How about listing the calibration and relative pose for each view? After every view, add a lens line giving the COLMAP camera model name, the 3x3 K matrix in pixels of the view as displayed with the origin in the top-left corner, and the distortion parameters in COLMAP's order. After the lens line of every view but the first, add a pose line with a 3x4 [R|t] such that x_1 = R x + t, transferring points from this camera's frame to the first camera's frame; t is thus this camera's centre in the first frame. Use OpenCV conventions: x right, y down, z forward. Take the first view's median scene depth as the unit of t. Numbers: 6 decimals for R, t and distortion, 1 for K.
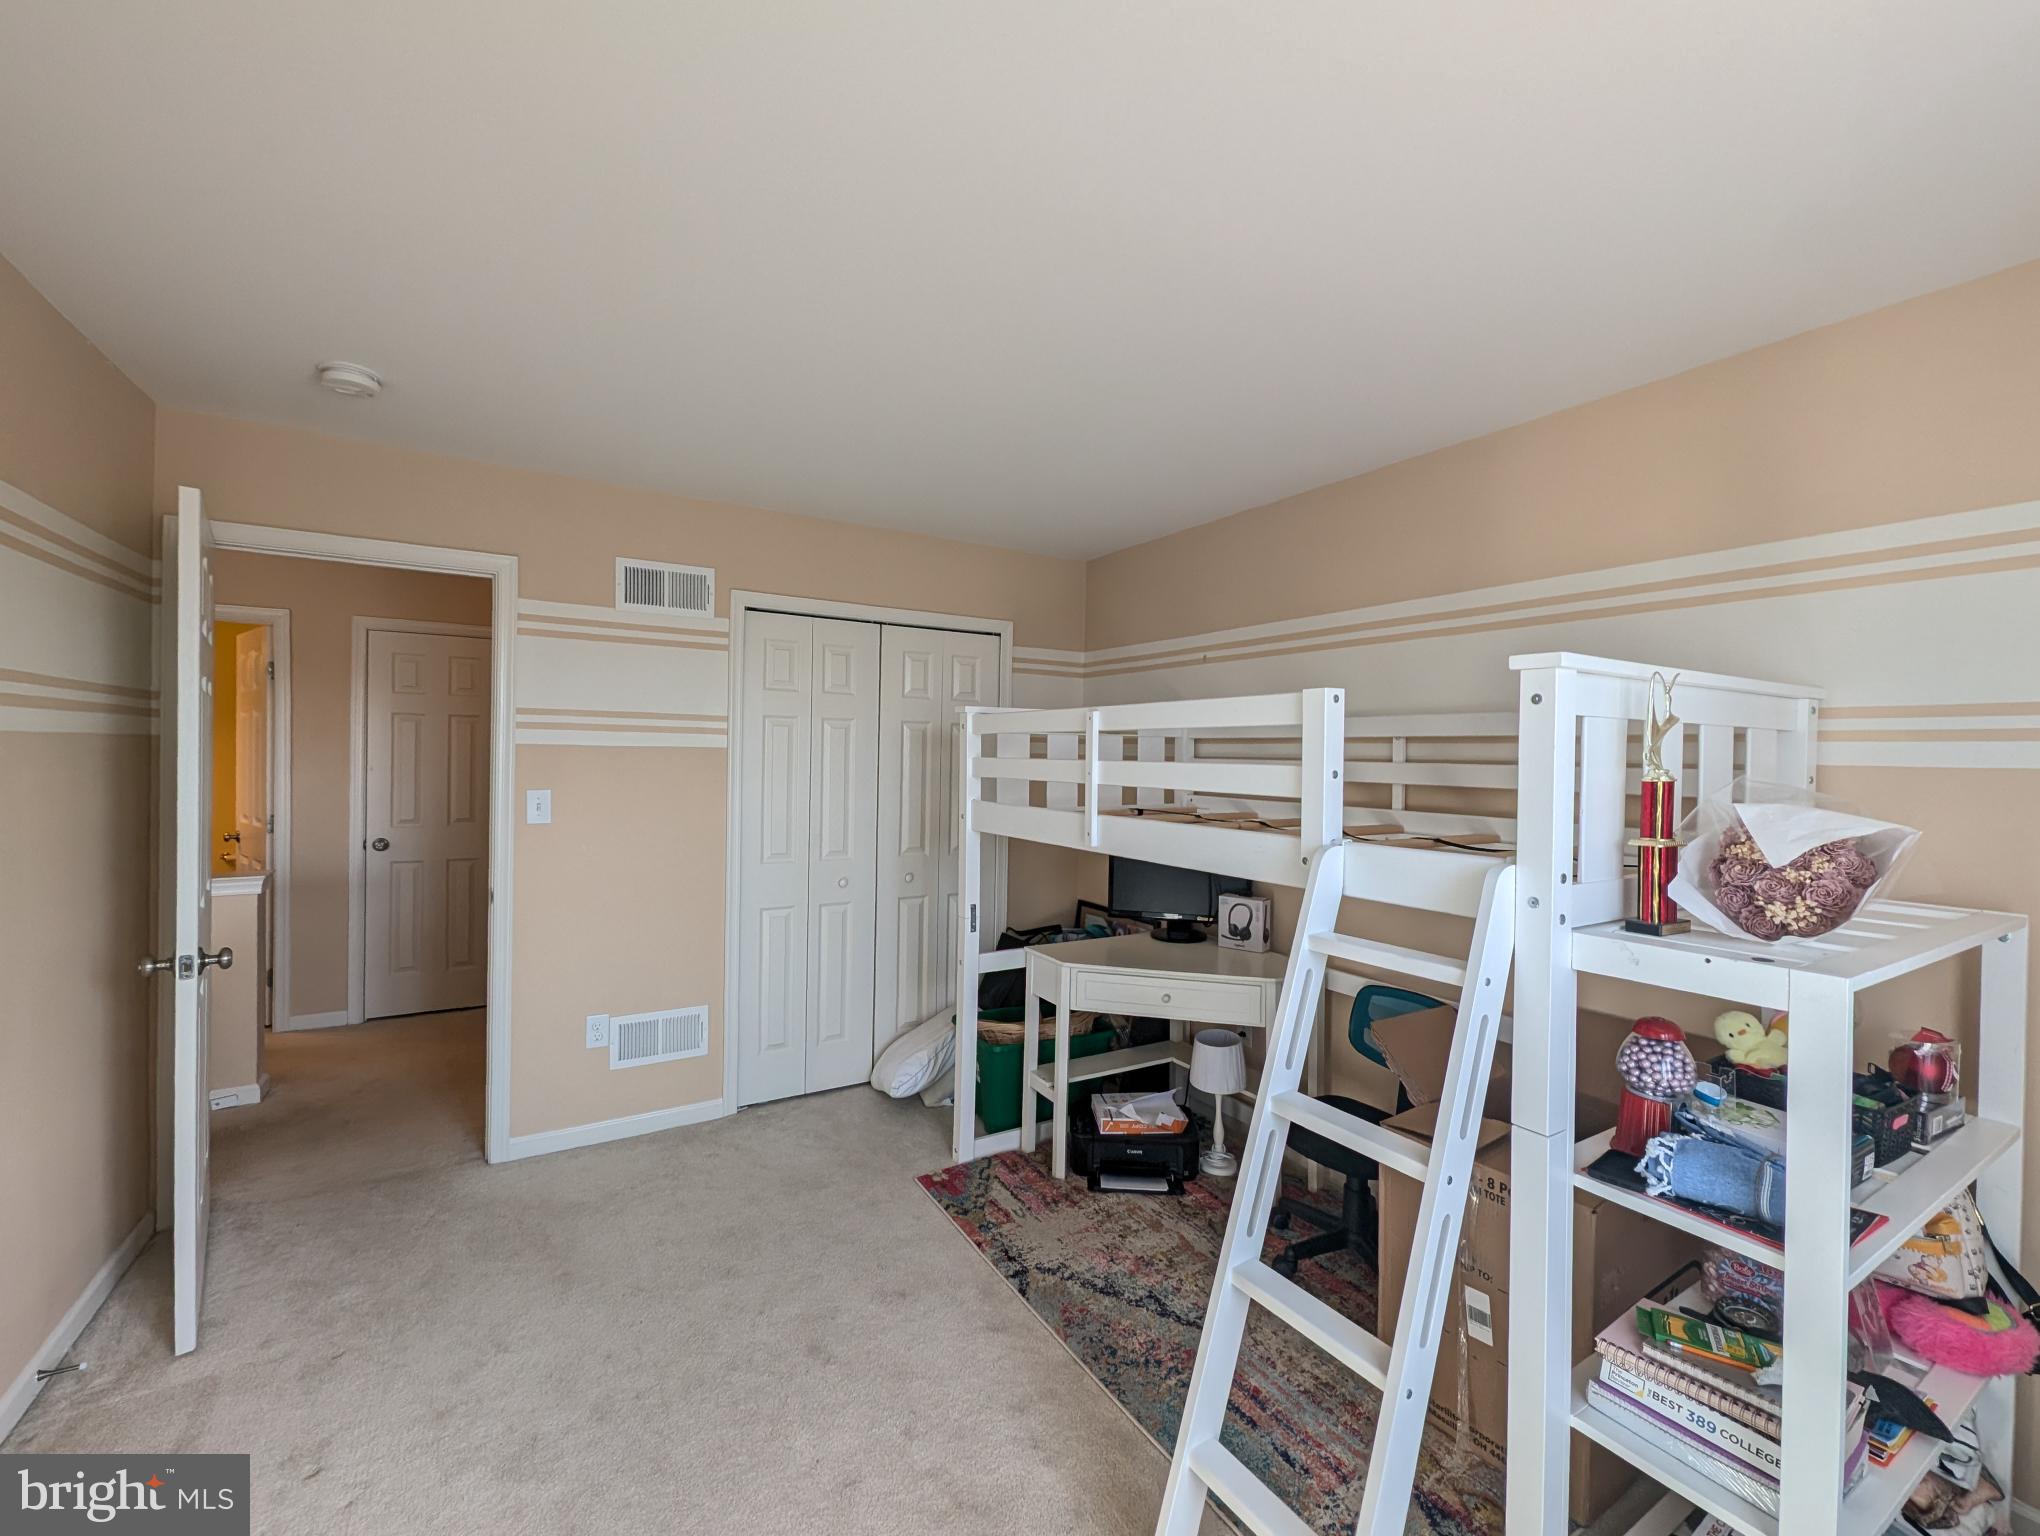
lens RADIAL K [[838.2, 0, 1014.0], [0, 838.2, 752.0], [0, 0, 1]] dist [-0.001976, 0.000371]
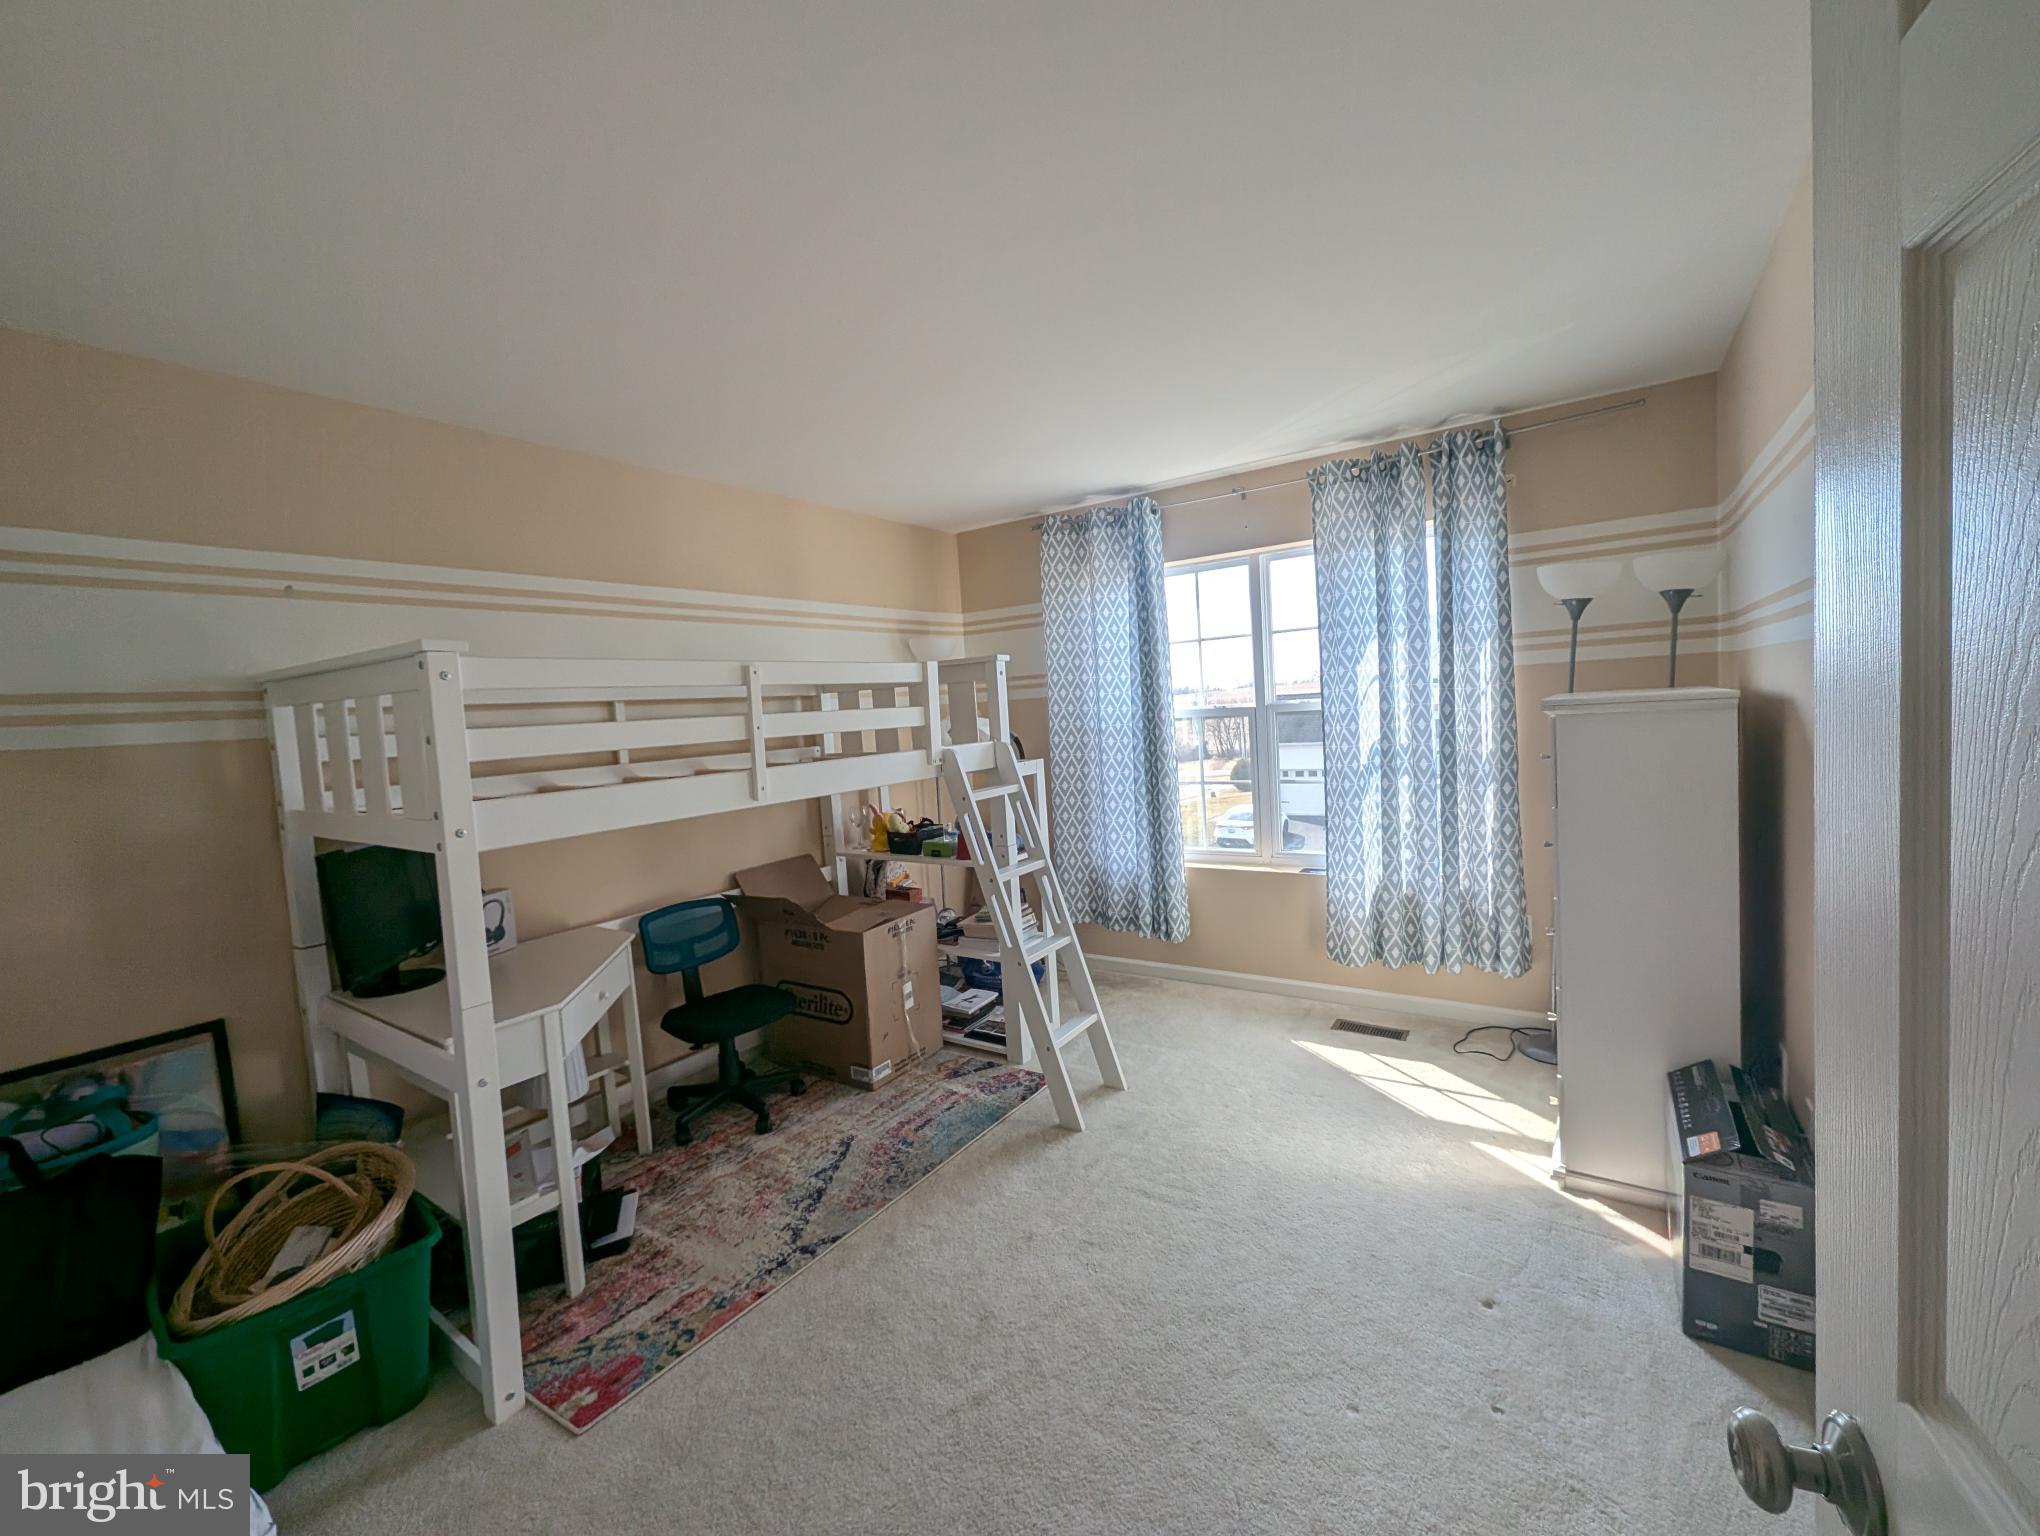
lens RADIAL K [[838.2, 0, 1017.5], [0, 838.2, 766.9], [0, 0, 1]] dist [-0.001976, 0.000371]
pose [[-0.401976, -0.052761, 0.914129, -0.885997], [0.072918, 0.993323, 0.089397, 0.010322], [-0.912742, 0.102592, -0.395445, 1.051677]]
